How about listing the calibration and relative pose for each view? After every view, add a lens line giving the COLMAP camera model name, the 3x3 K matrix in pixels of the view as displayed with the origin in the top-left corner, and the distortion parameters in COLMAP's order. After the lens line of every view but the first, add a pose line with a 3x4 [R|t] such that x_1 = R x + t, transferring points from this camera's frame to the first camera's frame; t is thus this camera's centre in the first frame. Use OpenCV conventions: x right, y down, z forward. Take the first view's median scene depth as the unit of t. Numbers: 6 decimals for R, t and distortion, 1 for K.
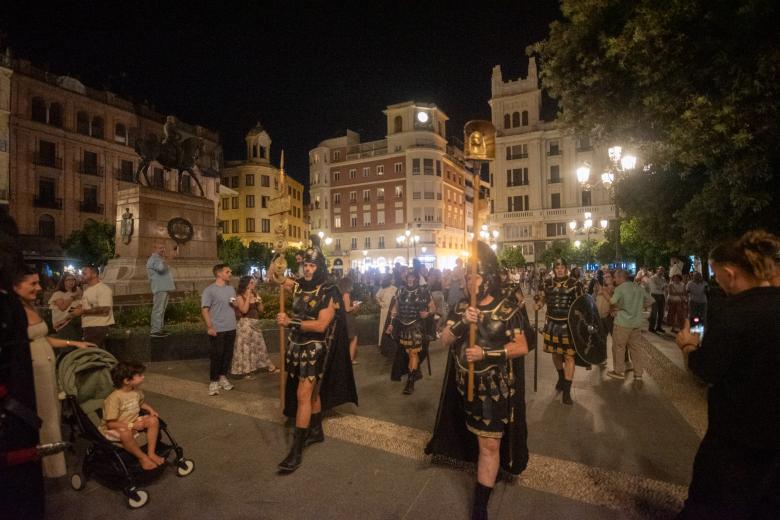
lens RADIAL K [[358.6, 0, 388.3], [0, 358.6, 261.6], [0, 0, 1]] dist [0.000253, 0.000007]
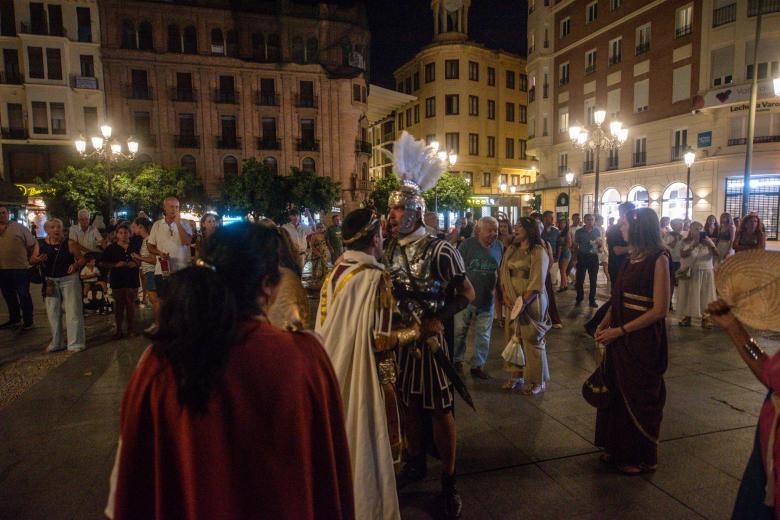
lens RADIAL K [[476.4, 0, 387.7], [0, 476.4, 260.3], [0, 0, 1]] dist [0.003187, -0.000325]
pose [[0.679609, 0.067731, -0.730441, 0.209711], [0.018795, 0.993794, 0.109638, 0.008385], [0.733333, -0.088239, 0.674119, 0.362756]]
